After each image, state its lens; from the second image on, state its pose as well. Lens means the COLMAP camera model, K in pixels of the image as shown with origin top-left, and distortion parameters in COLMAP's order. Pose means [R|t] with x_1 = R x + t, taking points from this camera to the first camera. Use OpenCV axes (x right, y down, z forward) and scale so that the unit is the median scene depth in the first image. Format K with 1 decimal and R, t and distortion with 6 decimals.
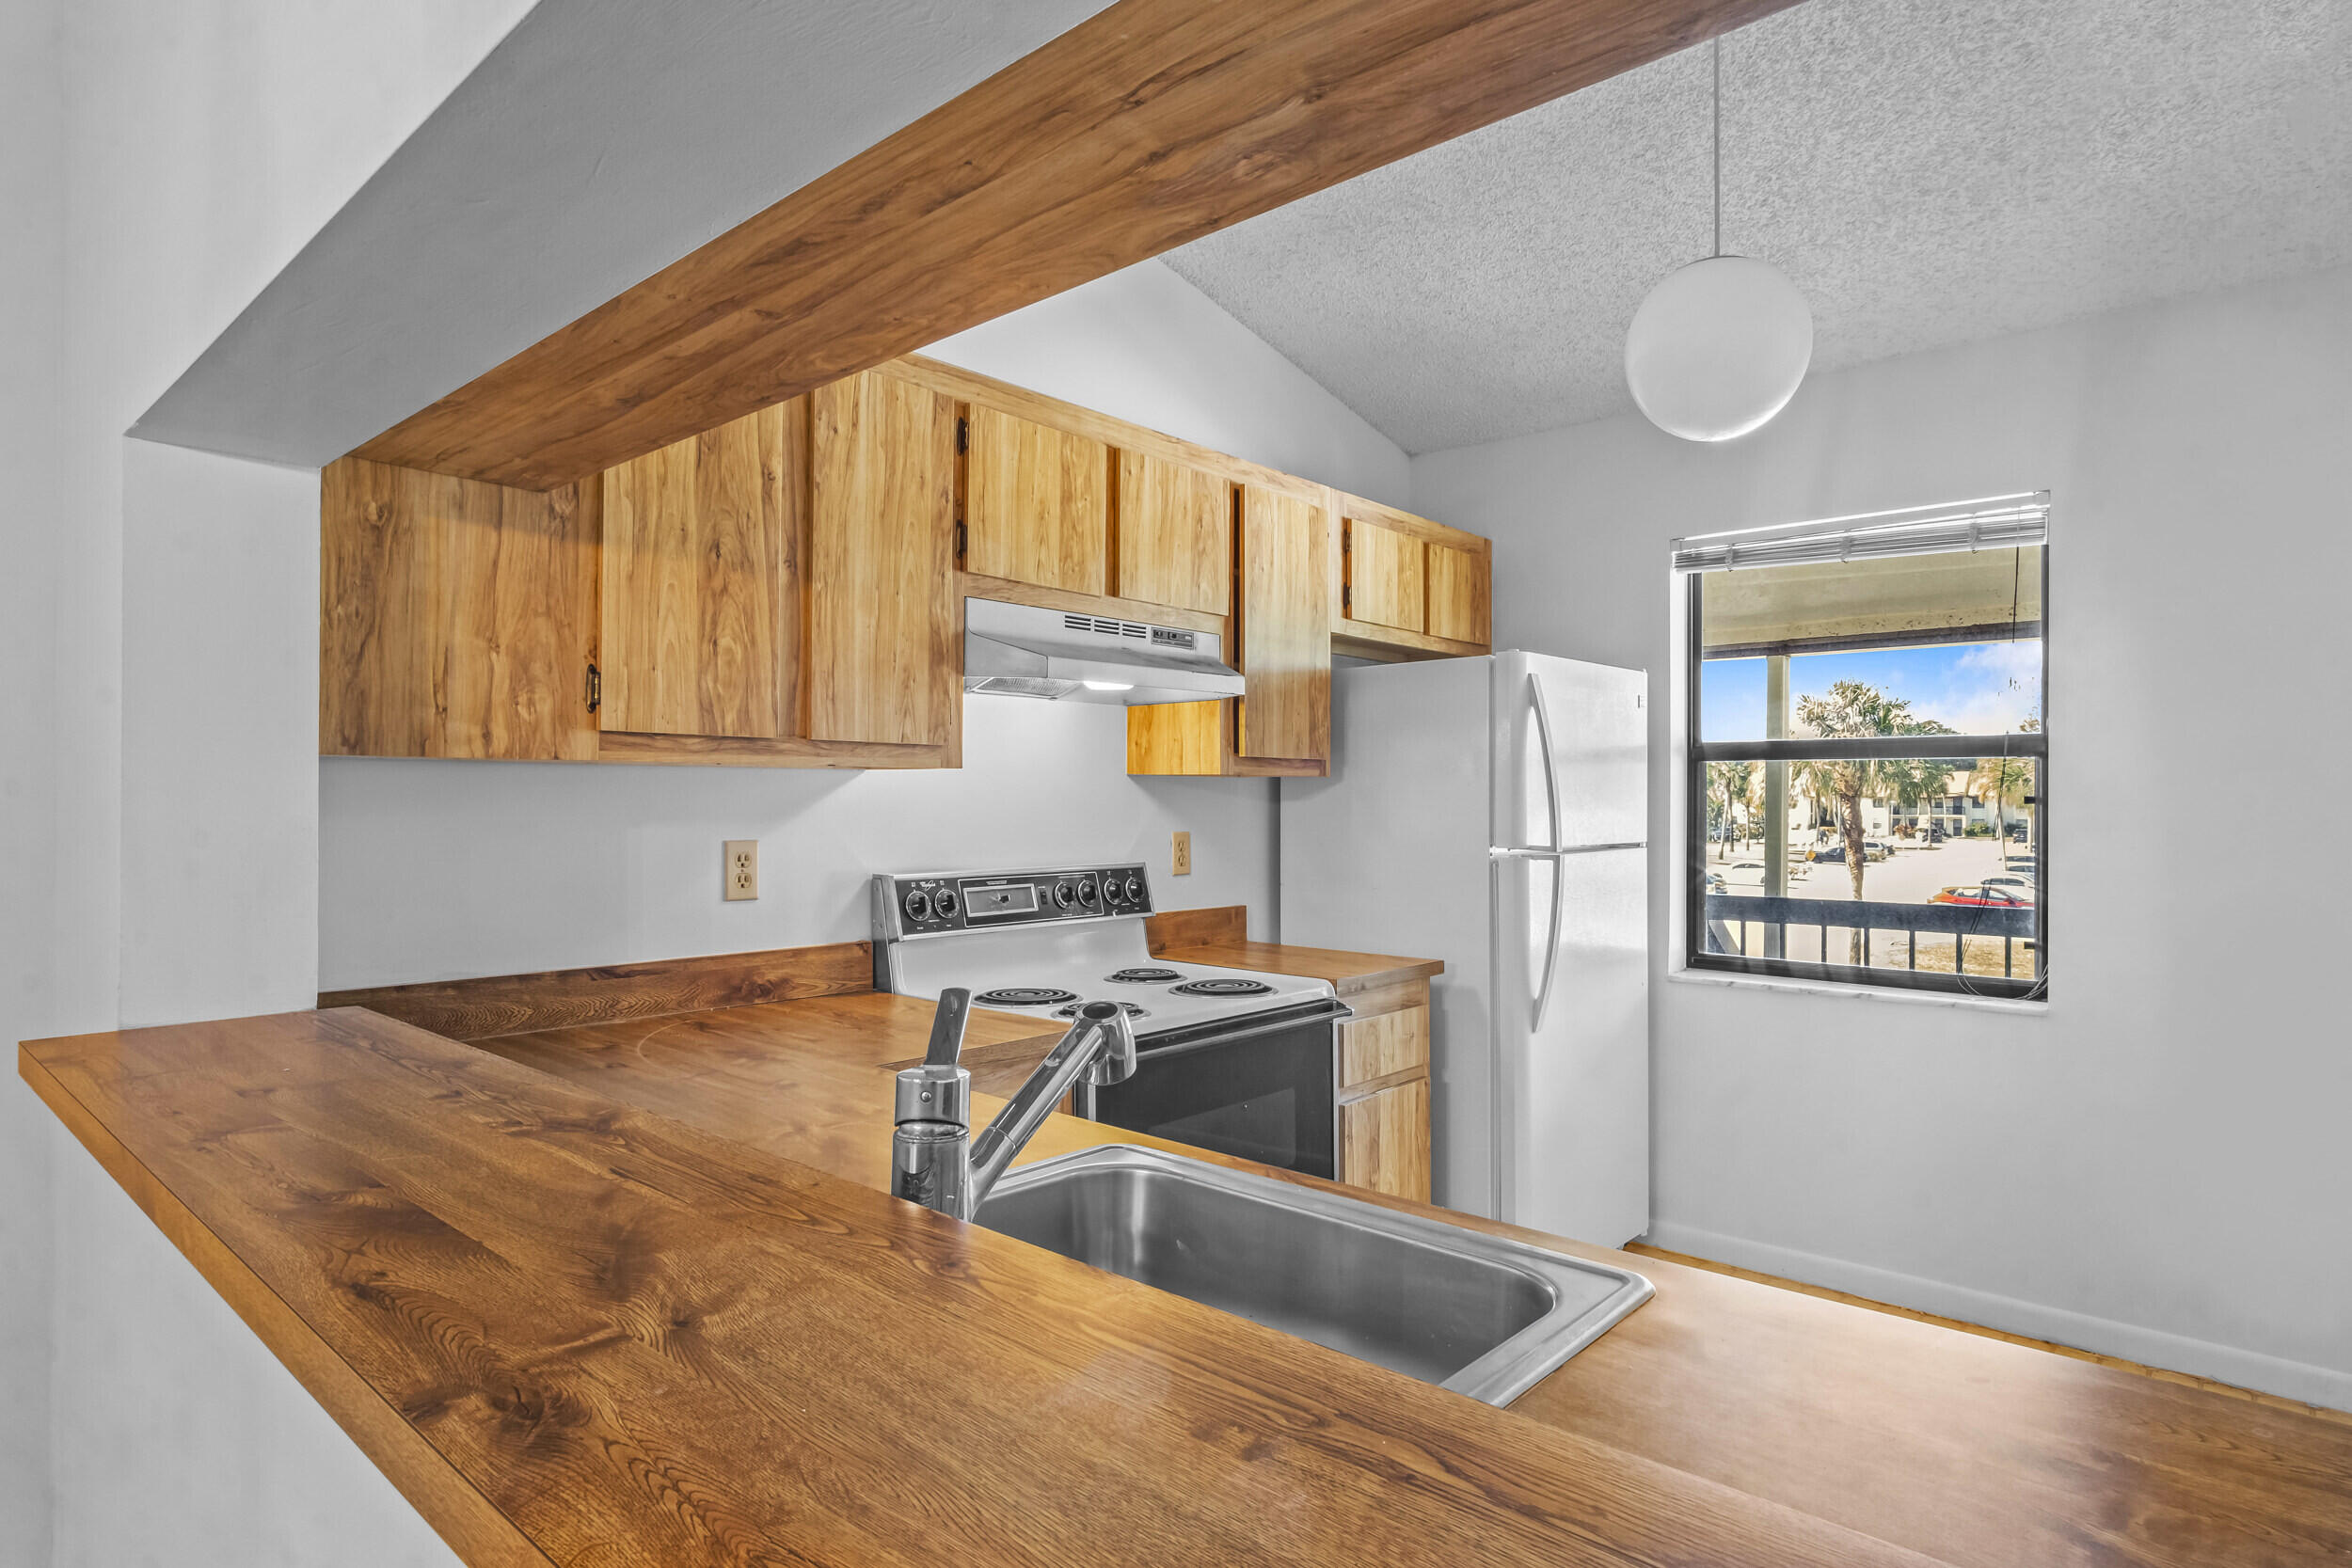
lens RADIAL K [[1257.8, 0, 1209.4], [0, 1257.8, 797.4], [0, 0, 1]] dist [-0.006589, 0.001094]
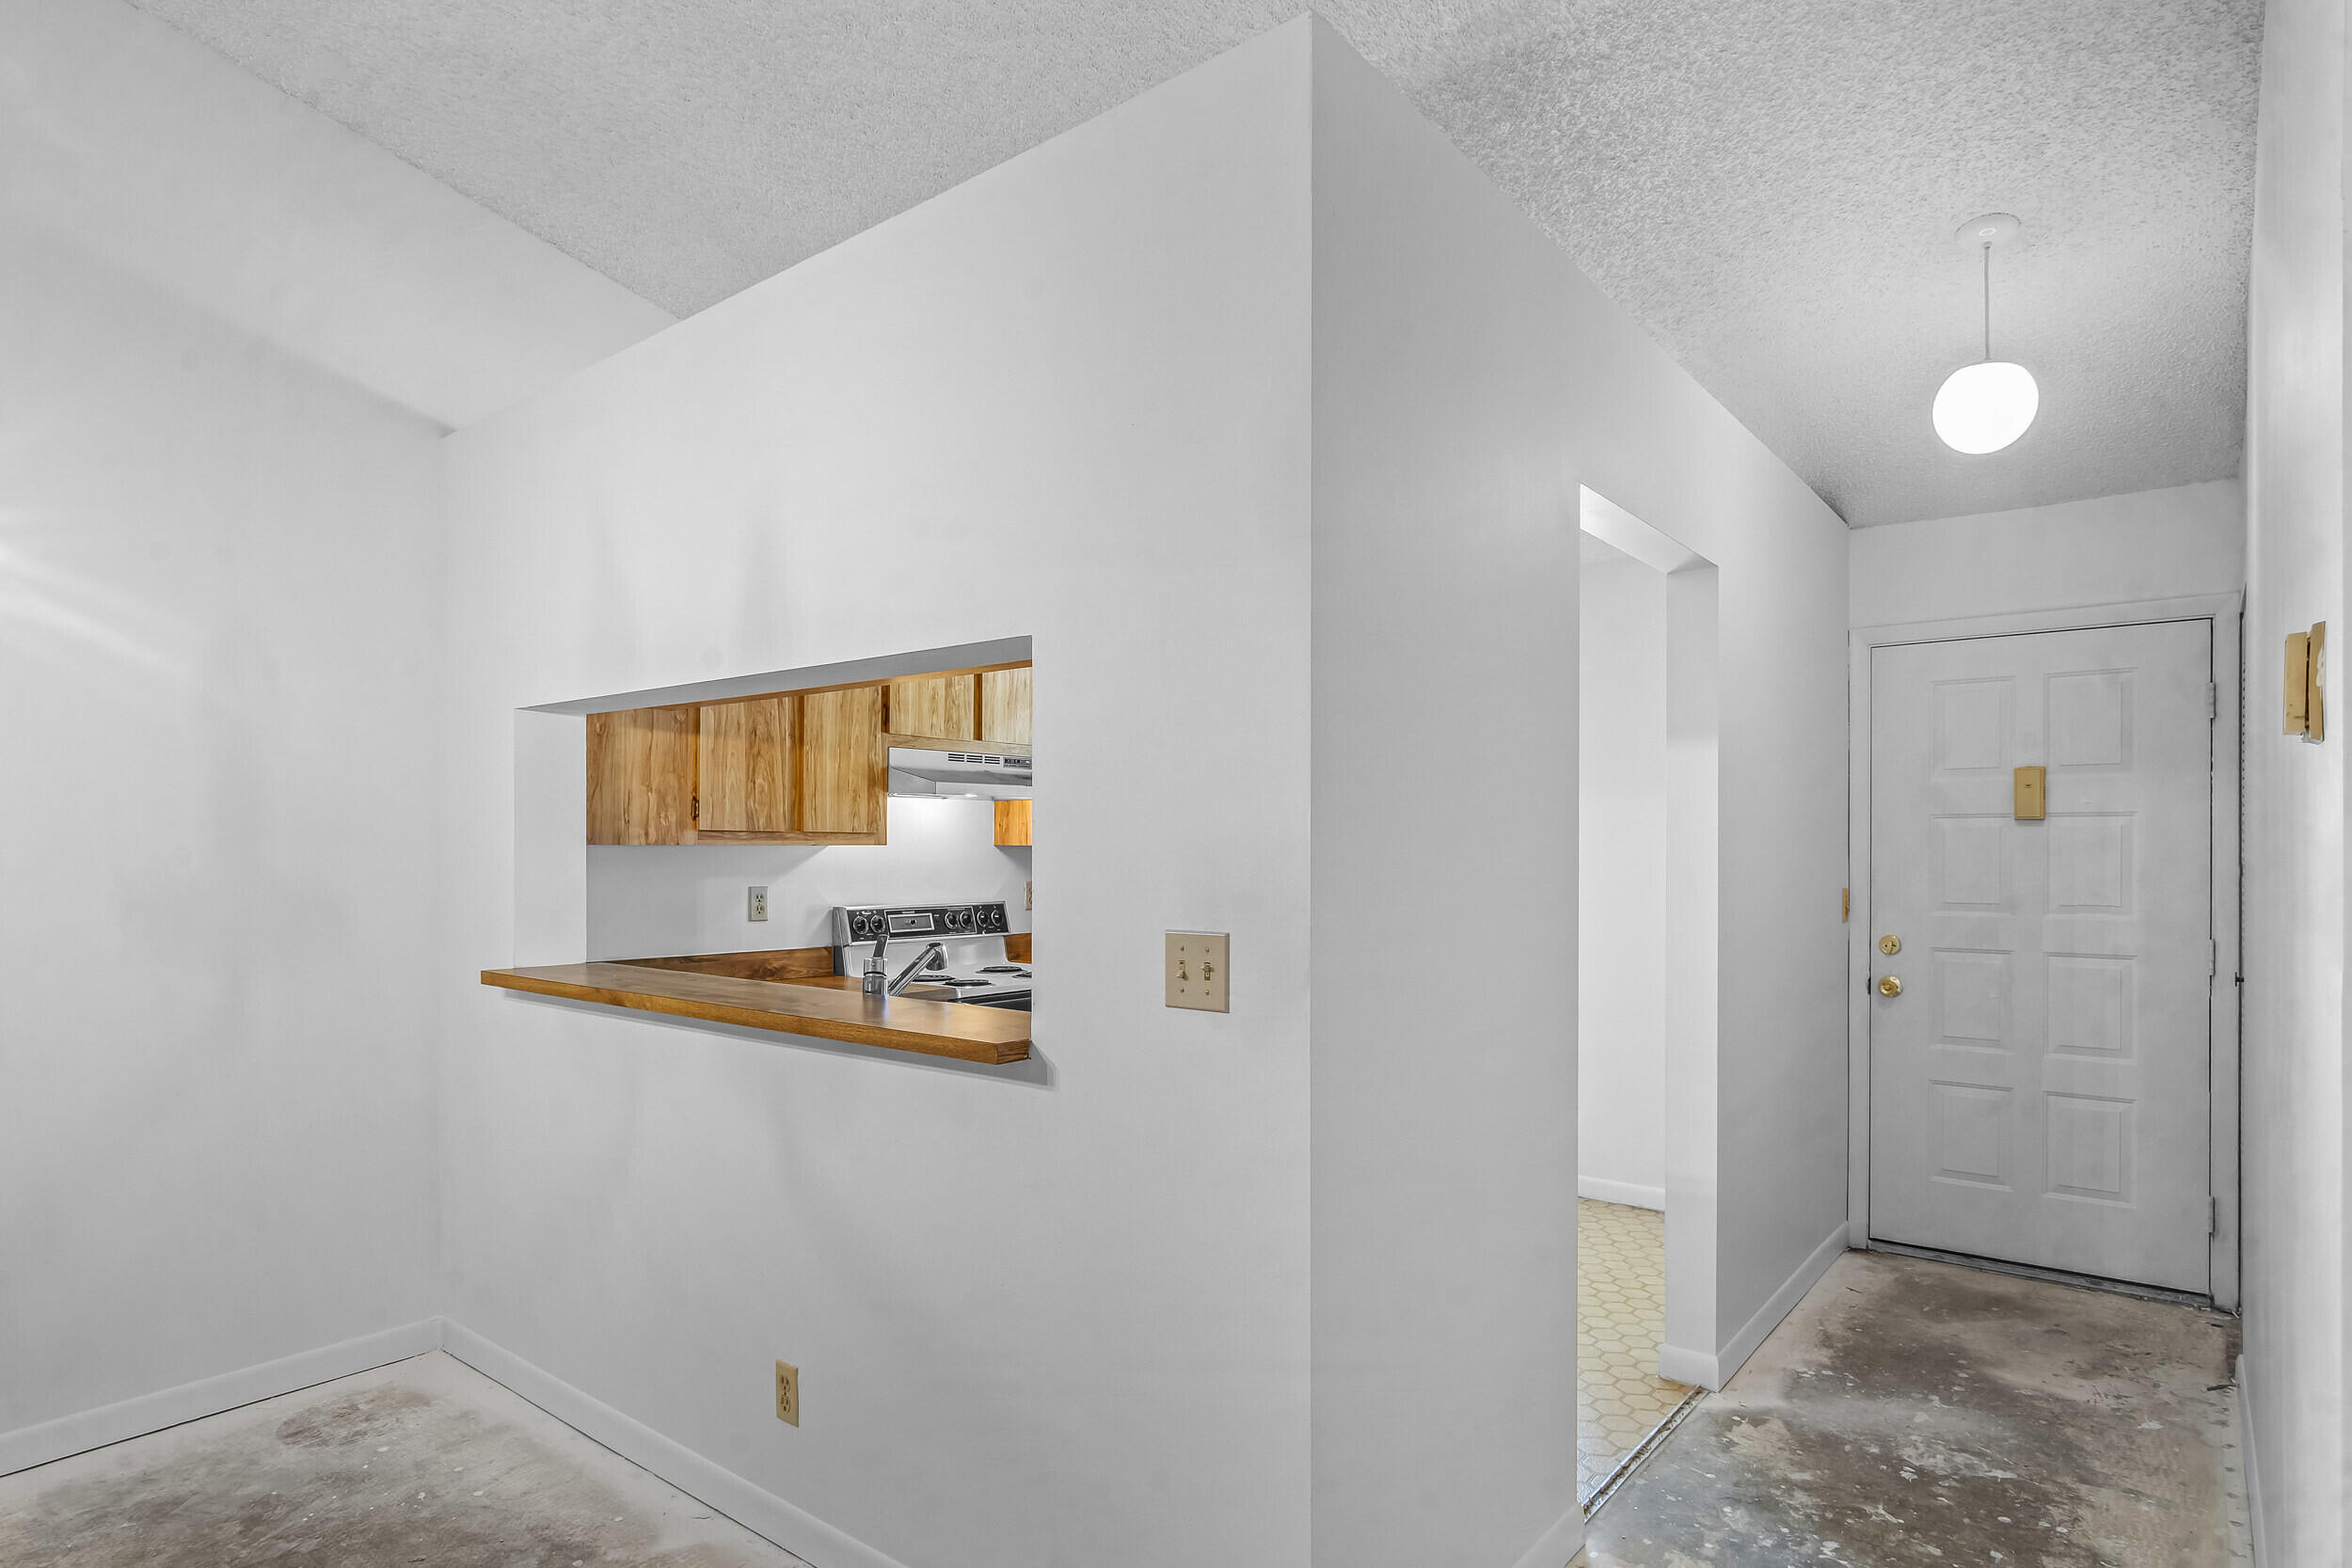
lens RADIAL K [[1267.9, 0, 1206.7], [0, 1267.9, 857.6], [0, 0, 1]] dist [-0.000943, 0.000767]
pose [[0.998723, 0.000080, 0.050527, 0.161939], [-0.000511, 0.999964, 0.008501, -0.021513], [-0.050525, -0.008516, 0.998687, -0.799222]]
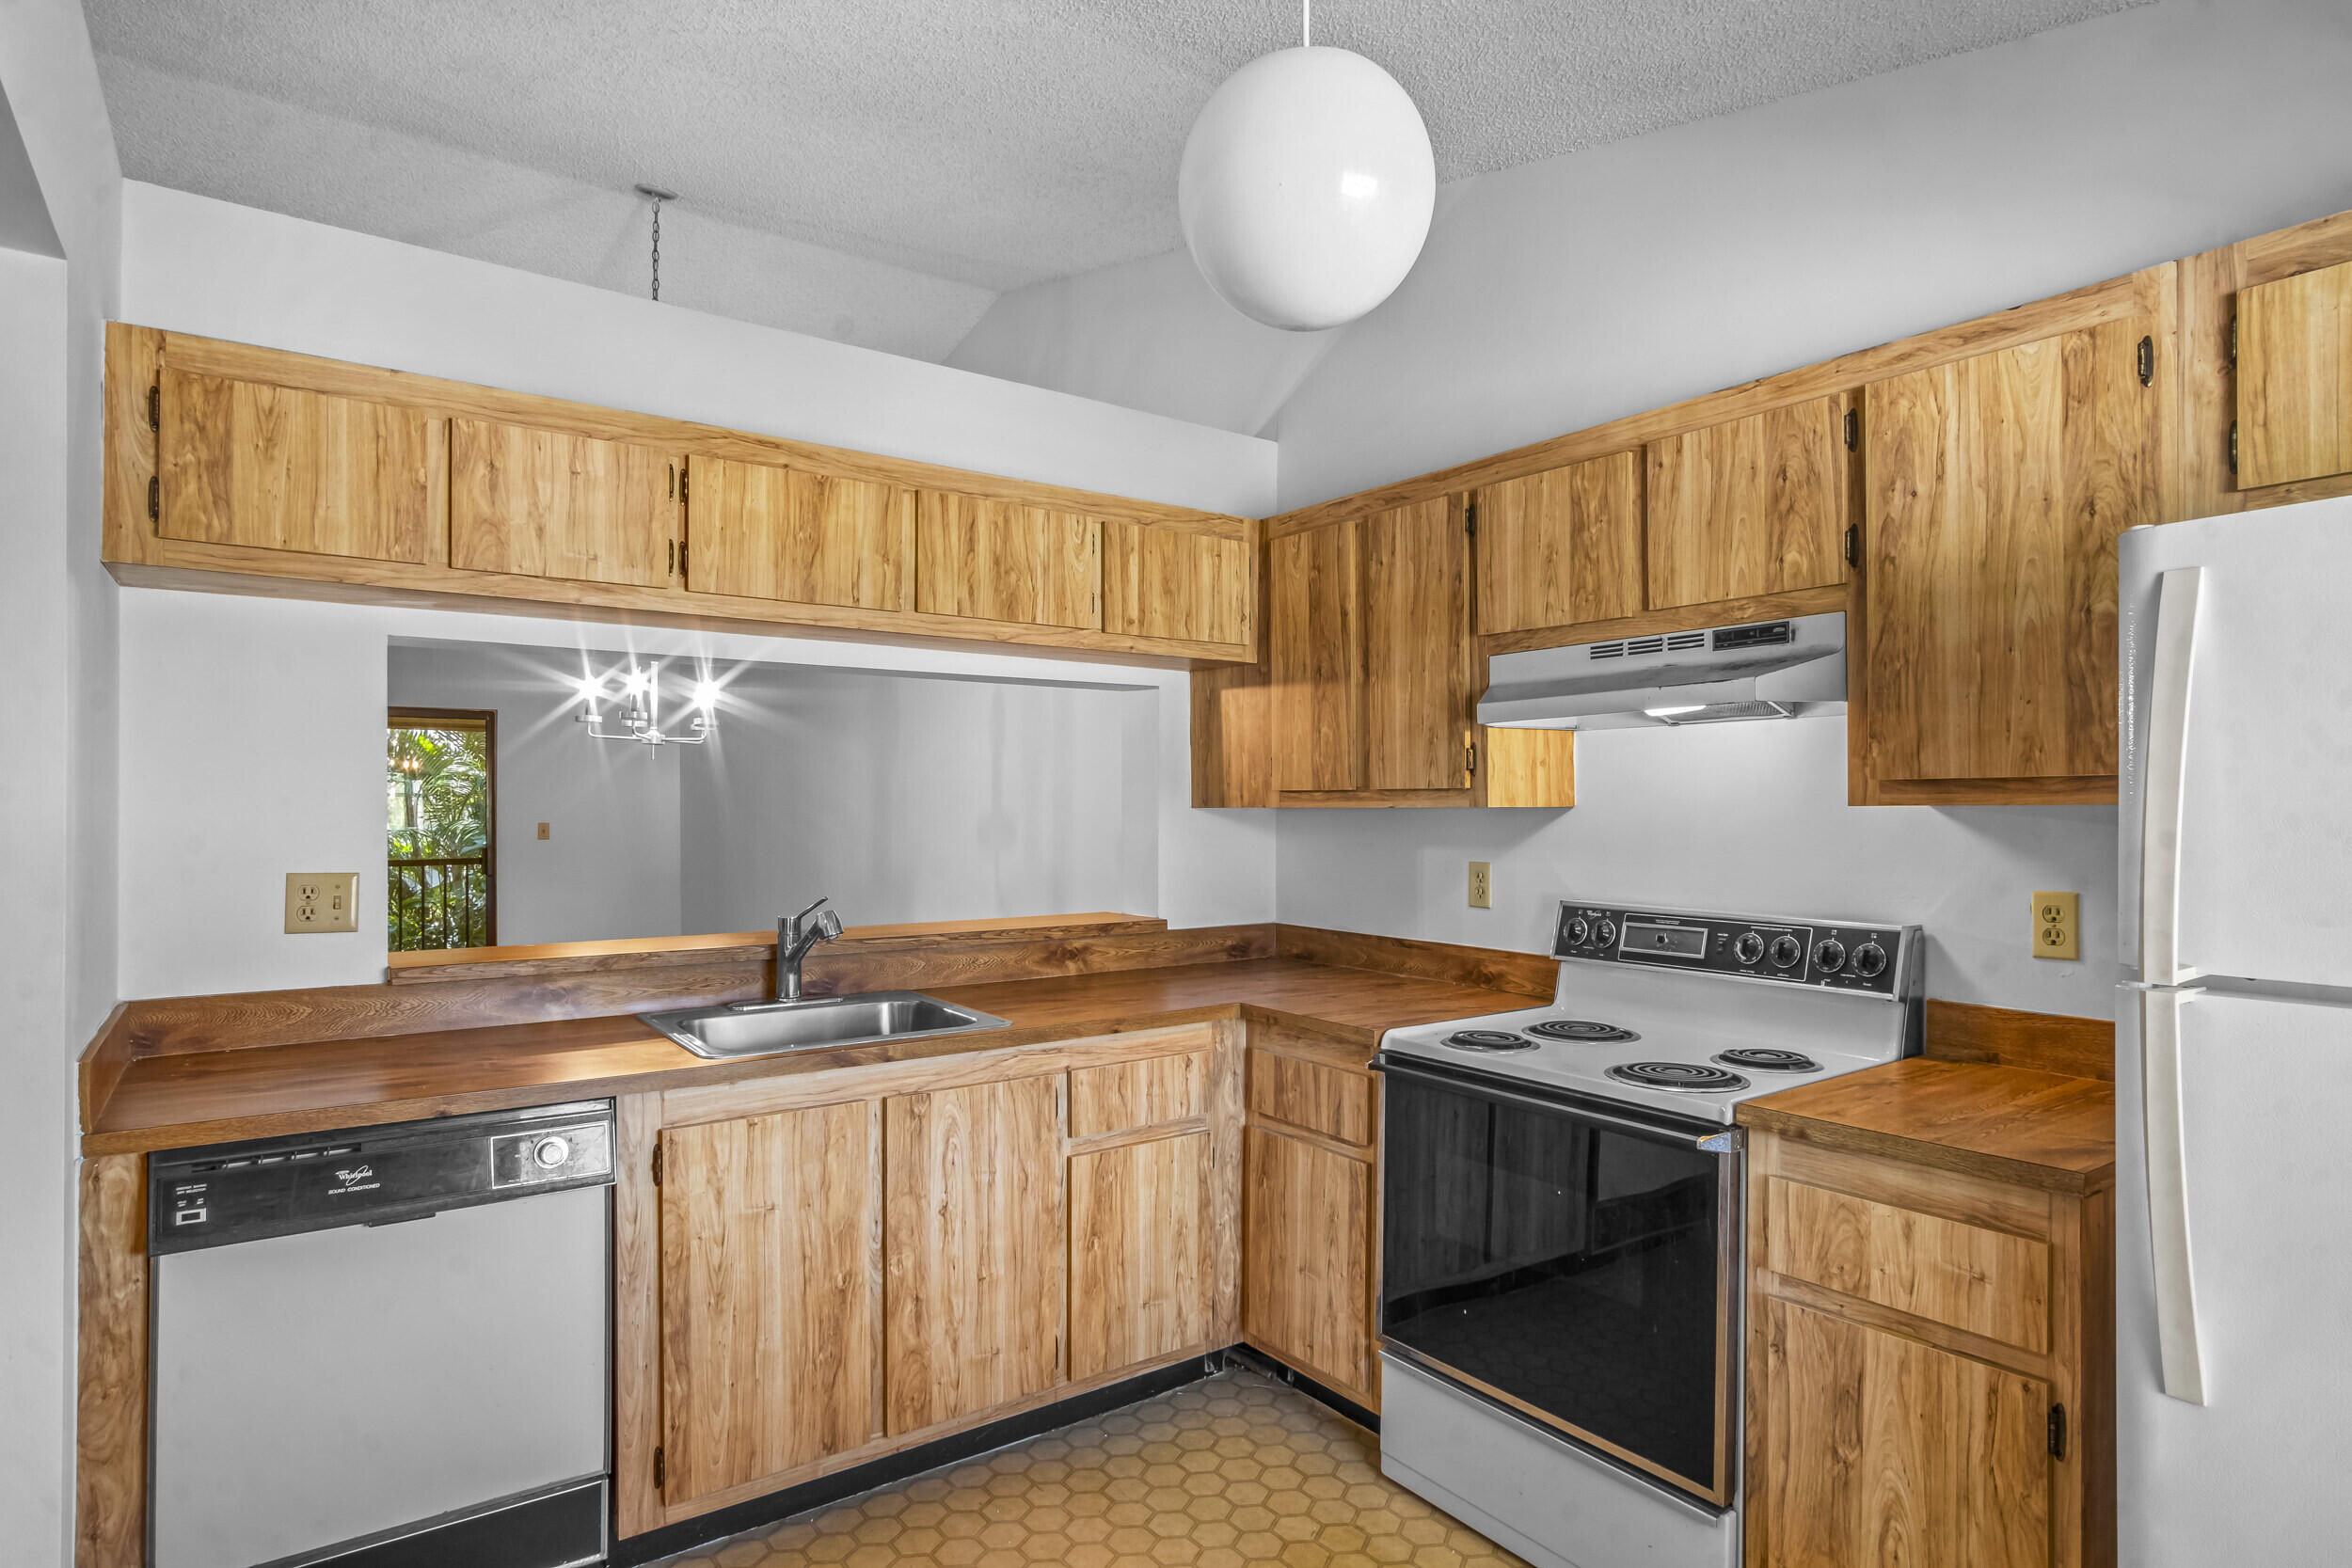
lens RADIAL K [[1257.8, 0, 1209.4], [0, 1257.8, 797.4], [0, 0, 1]] dist [-0.006589, 0.001094]
pose [[-0.211105, -0.008669, -0.977425, 0.991585], [0.000459, 0.999960, -0.008968, -0.022123], [0.977463, -0.002342, -0.211093, 1.014457]]
